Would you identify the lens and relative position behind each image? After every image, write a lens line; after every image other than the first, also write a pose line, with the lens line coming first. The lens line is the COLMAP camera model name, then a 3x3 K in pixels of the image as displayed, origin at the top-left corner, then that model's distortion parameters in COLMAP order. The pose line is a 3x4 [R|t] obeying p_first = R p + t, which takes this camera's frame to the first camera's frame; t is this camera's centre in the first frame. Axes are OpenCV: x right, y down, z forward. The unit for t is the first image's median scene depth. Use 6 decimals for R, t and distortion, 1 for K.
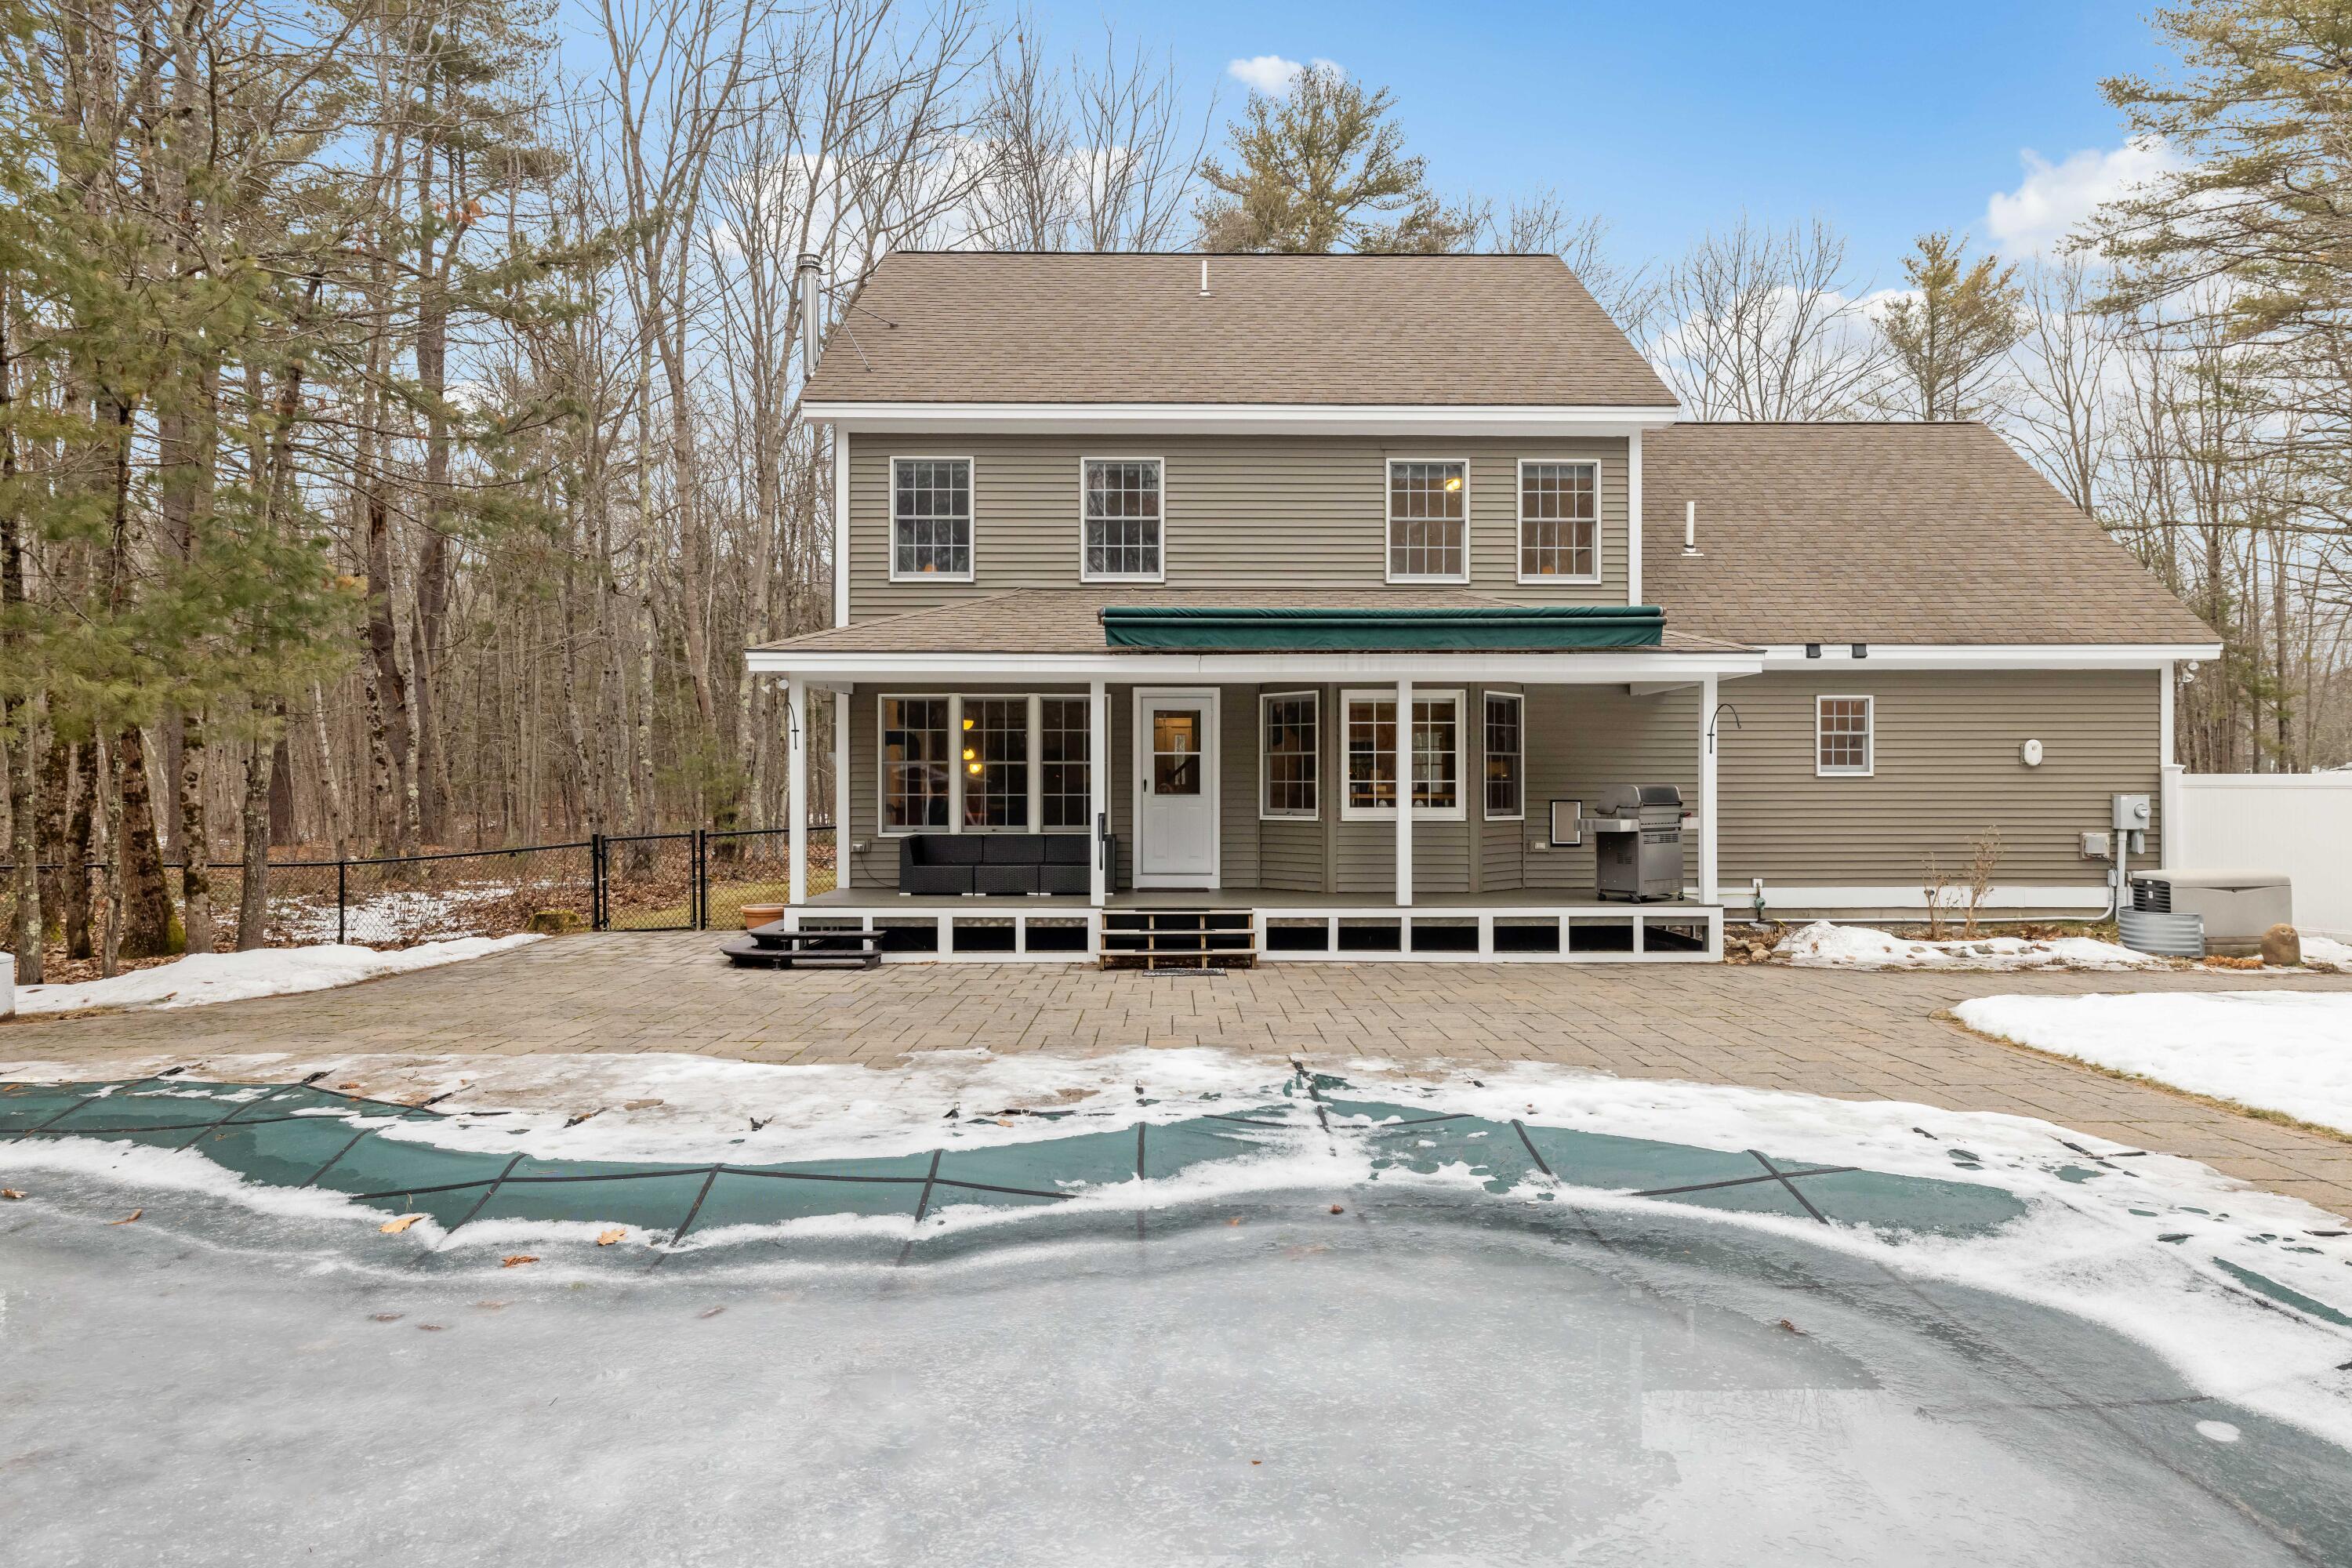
lens RADIAL K [[1310.8, 0, 1176.0], [0, 1310.8, 784.0], [0, 0, 1]] dist [-0.000945, 0.000335]
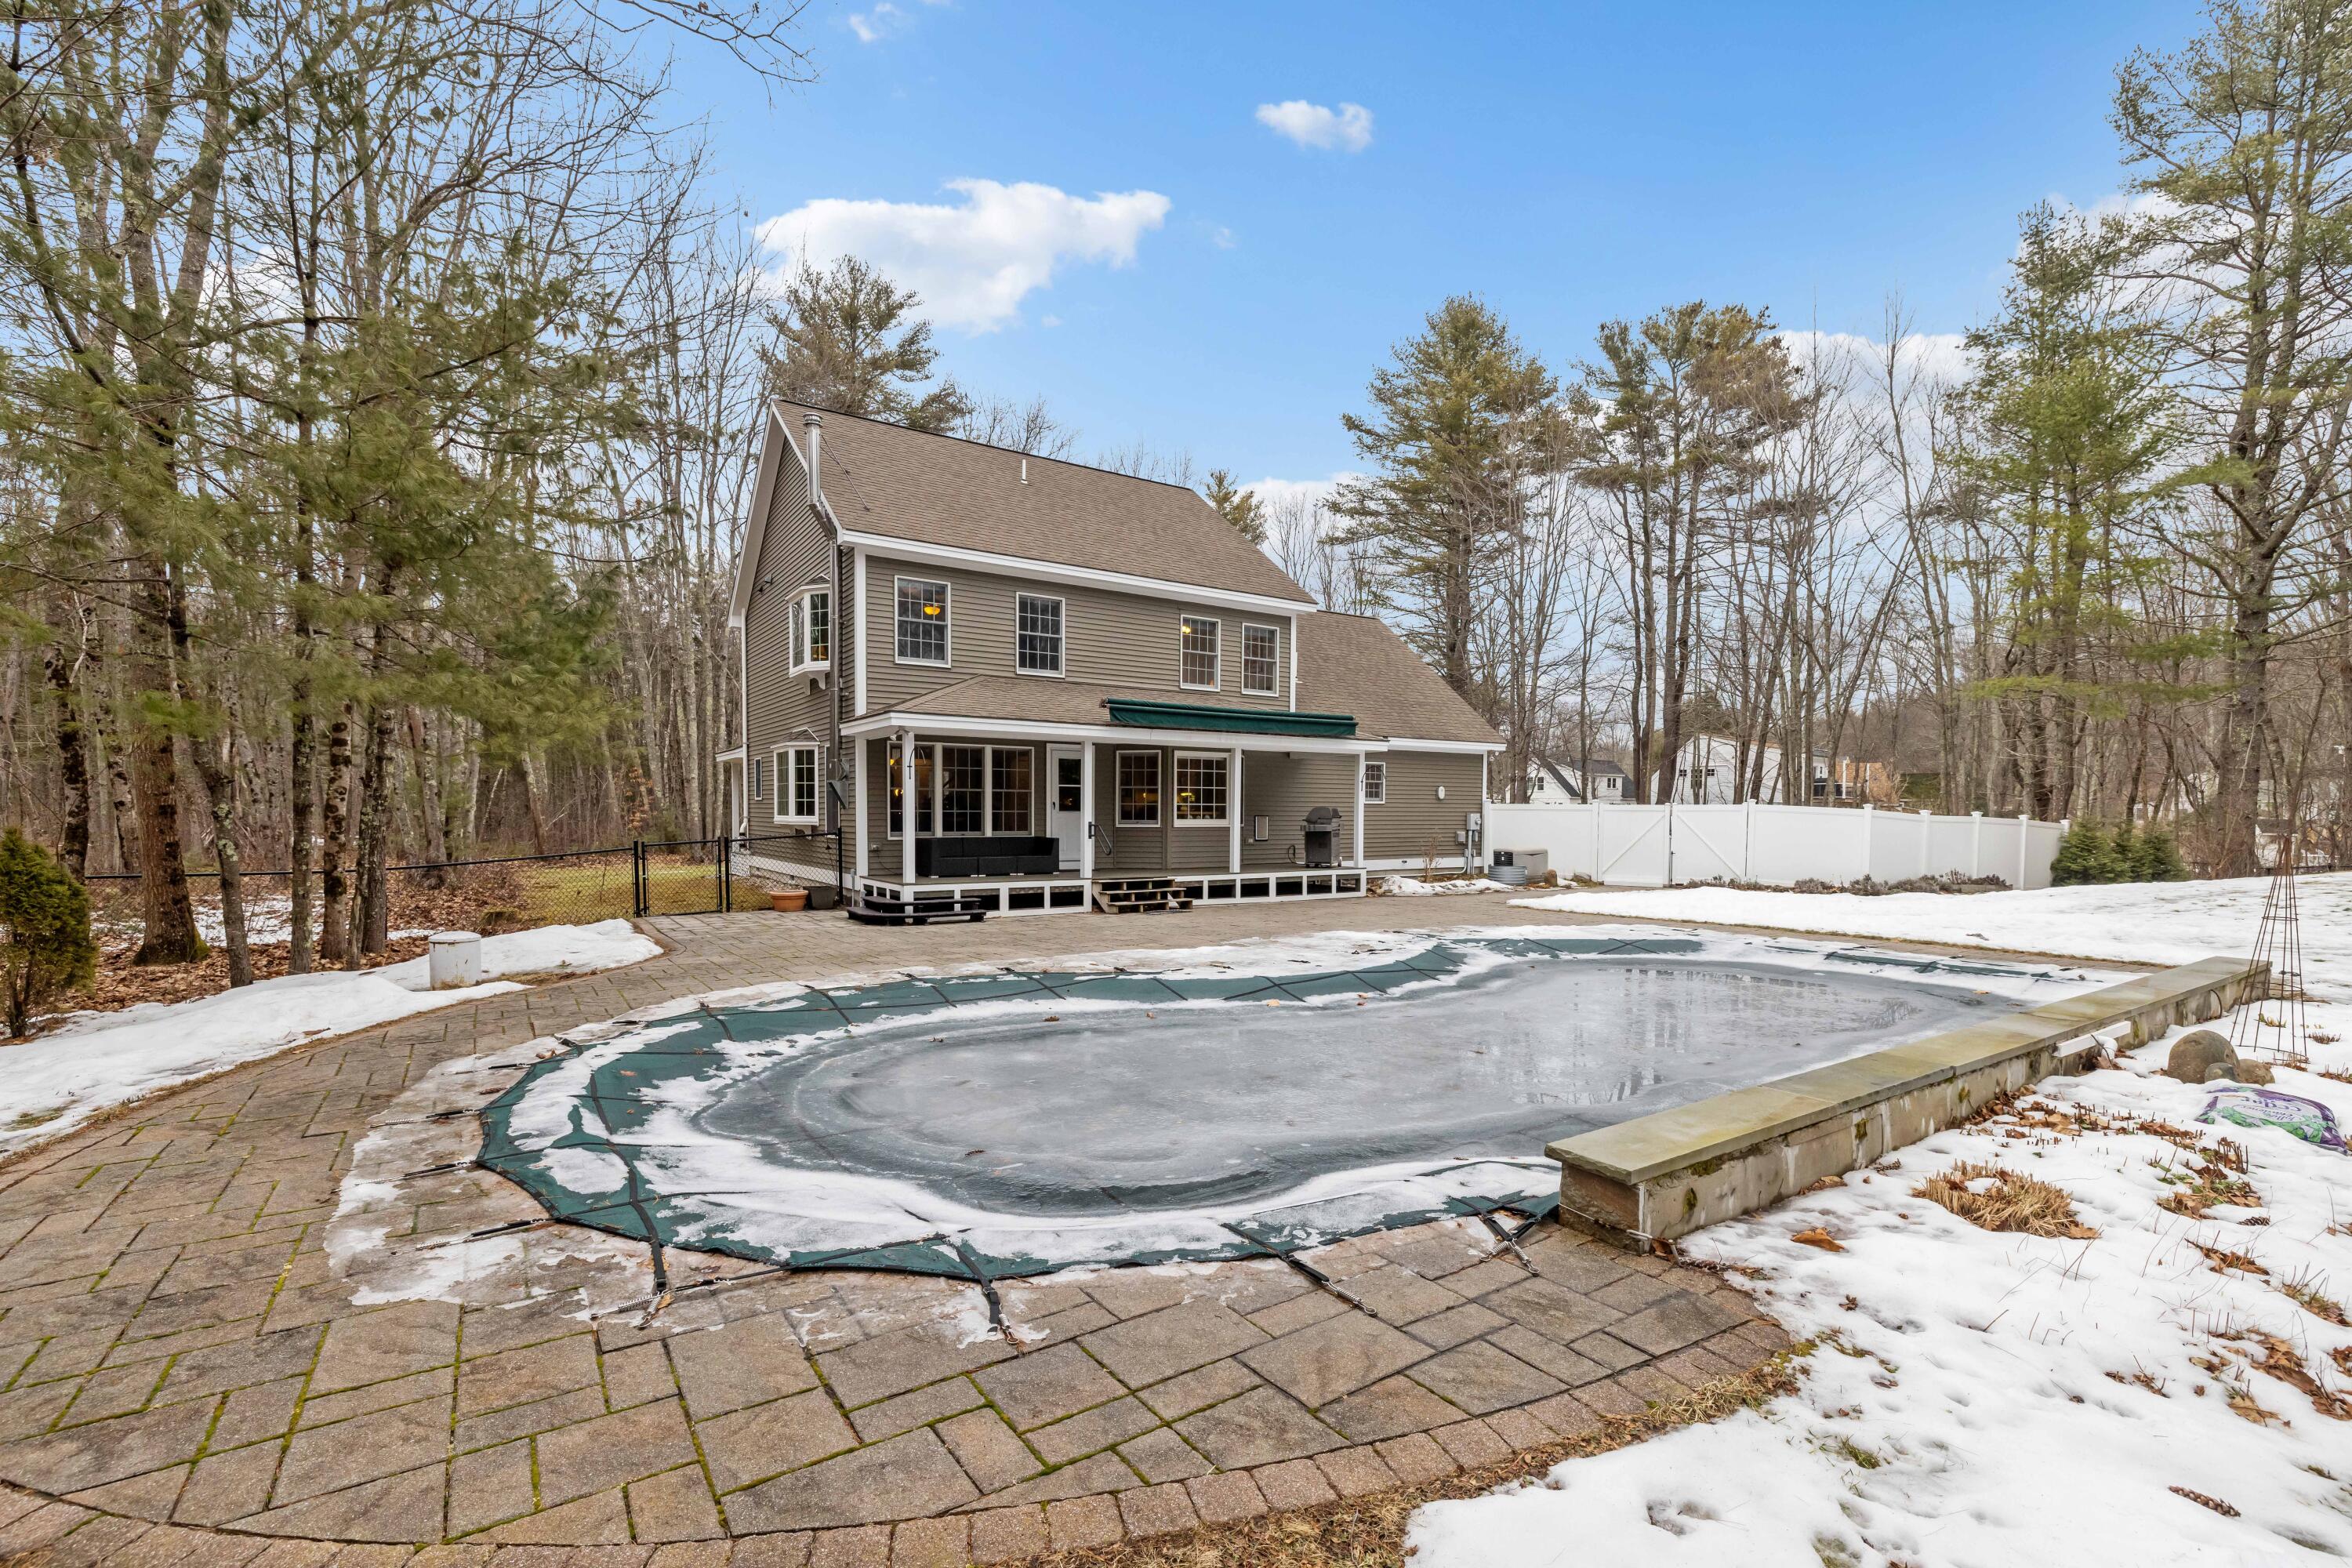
lens RADIAL K [[1010.9, 0, 1165.9], [0, 1010.9, 850.9], [0, 0, 1]] dist [0.000320, -0.000020]
pose [[0.840865, -0.016533, 0.540992, -0.574316], [-0.005484, 0.999222, 0.039061, 0.007523], [-0.541216, -0.035811, 0.840120, -0.103598]]
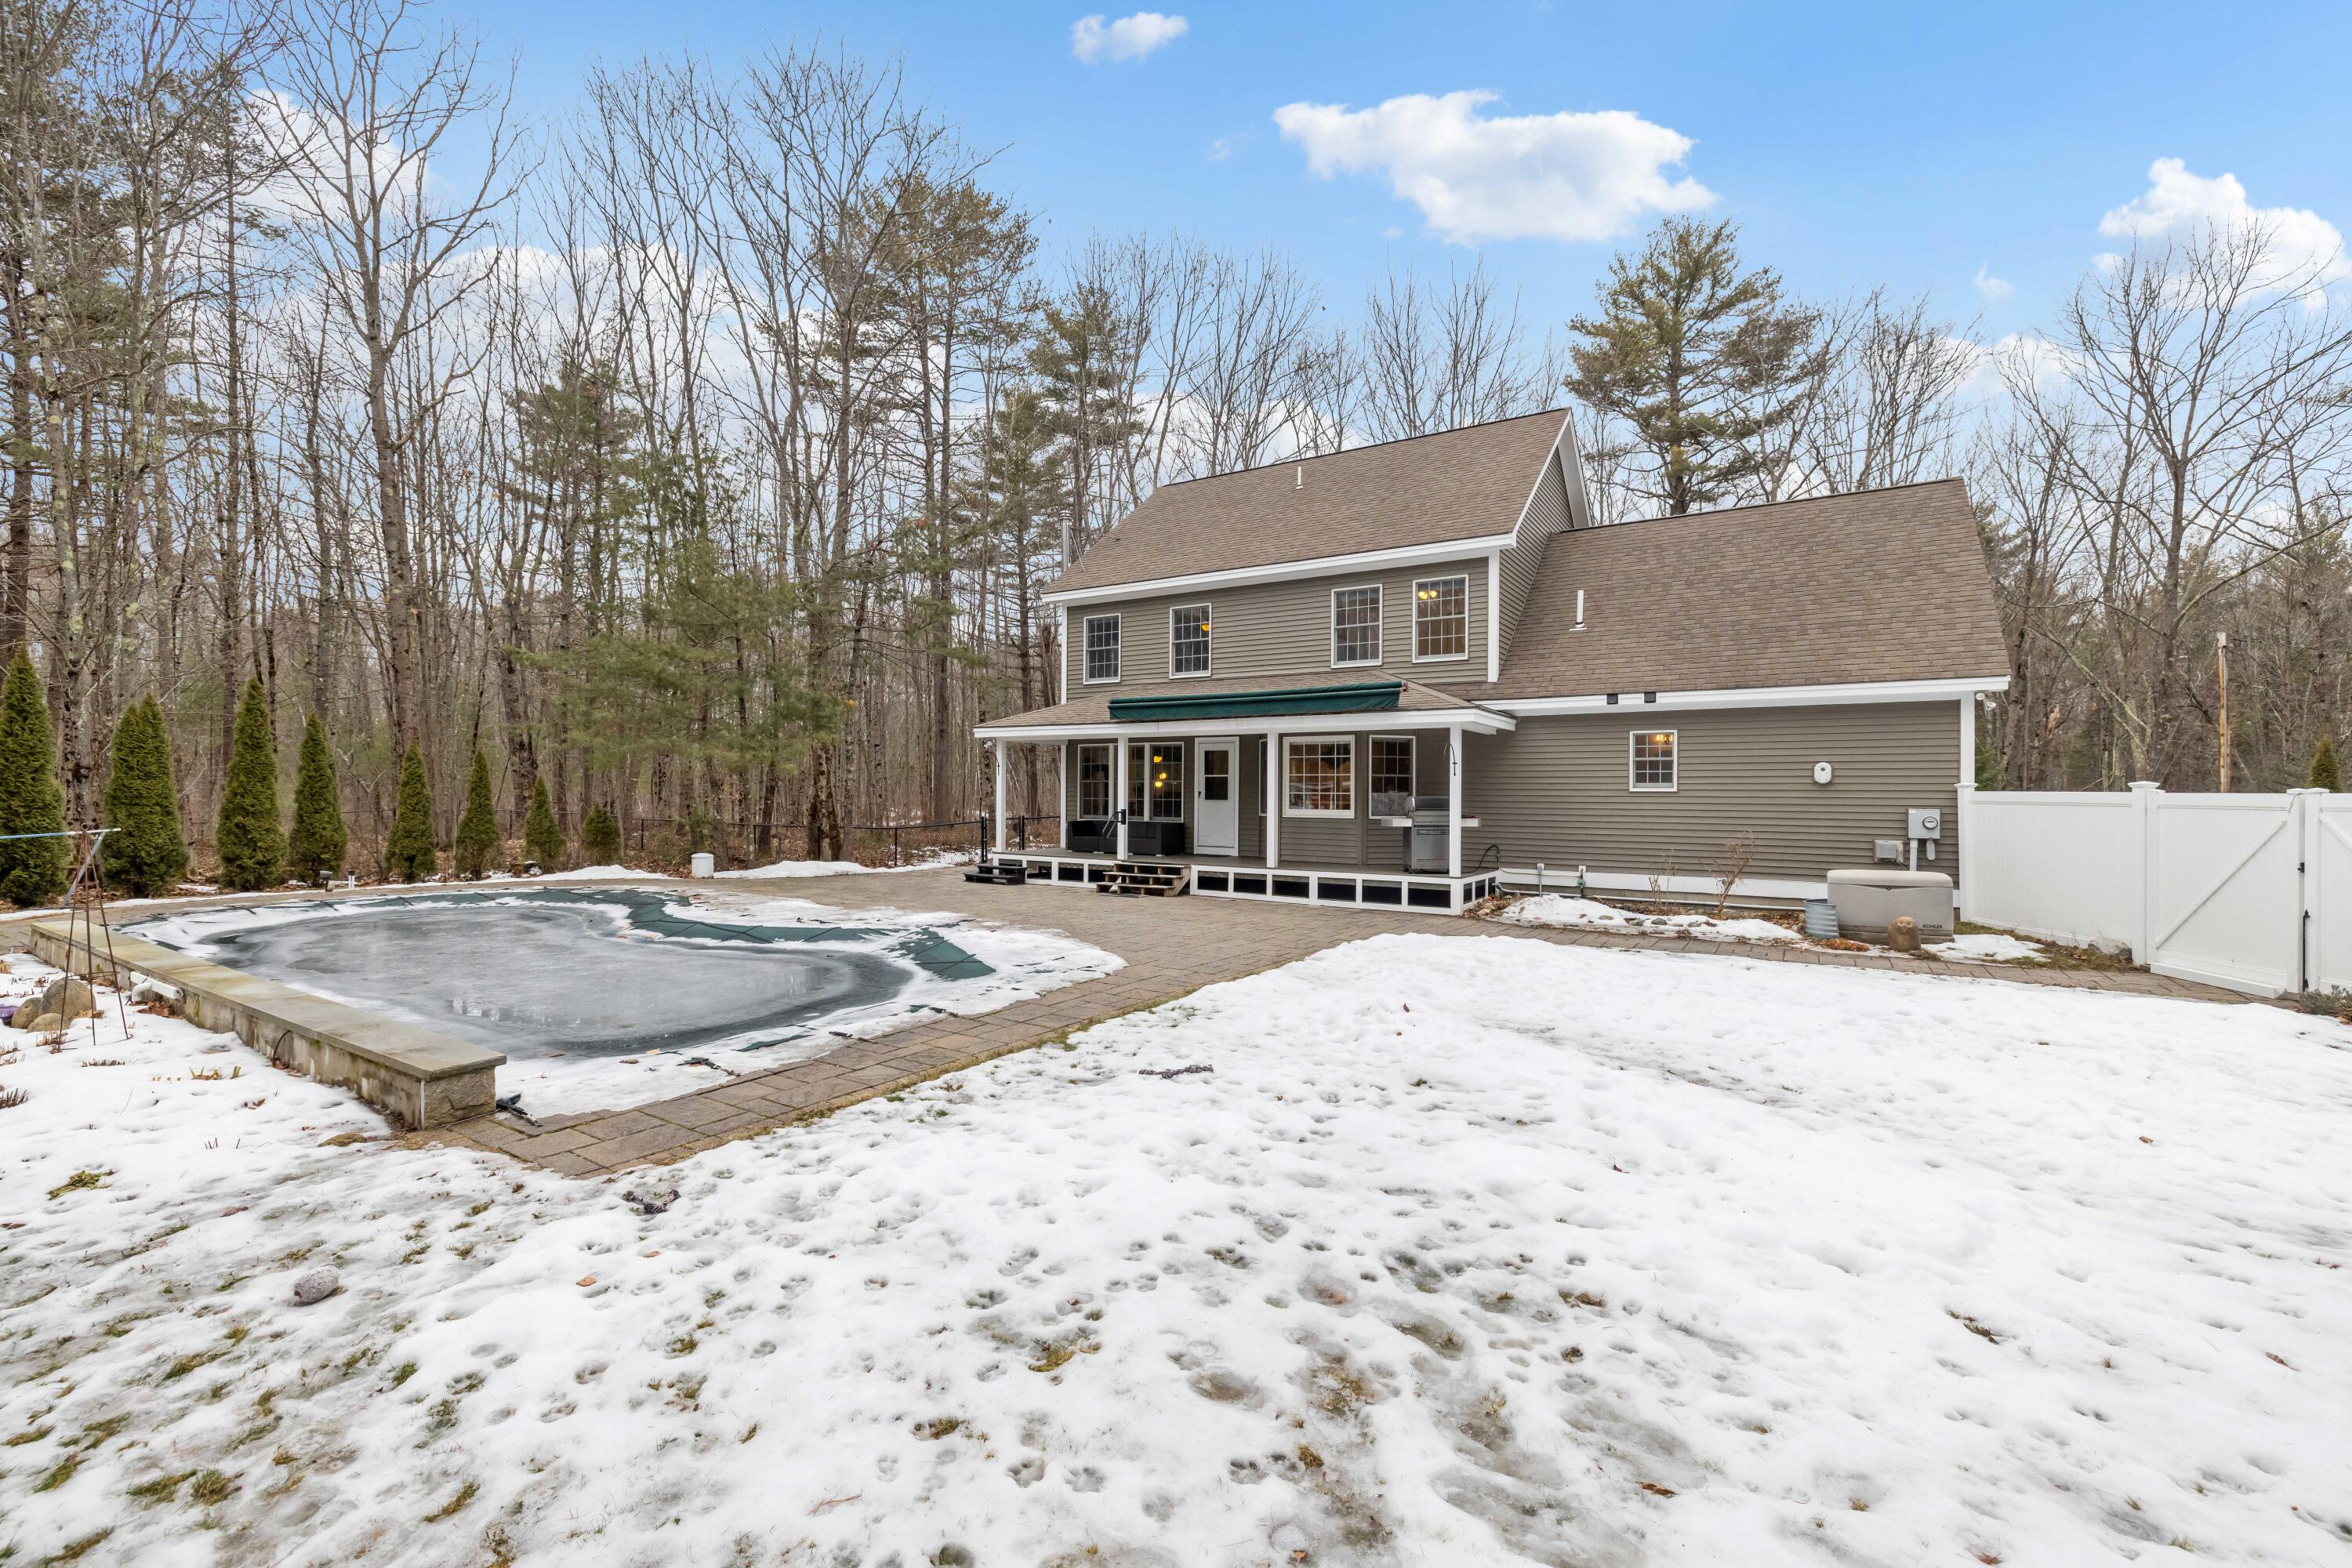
lens RADIAL K [[974.5, 0, 1176.0], [0, 974.5, 784.0], [0, 0, 1]] dist [0.000757, 0.000024]
pose [[0.837684, 0.001449, -0.546153, 0.650119], [-0.007088, 0.999941, -0.008220, -0.002001], [0.546109, 0.010757, 0.837645, -0.090181]]
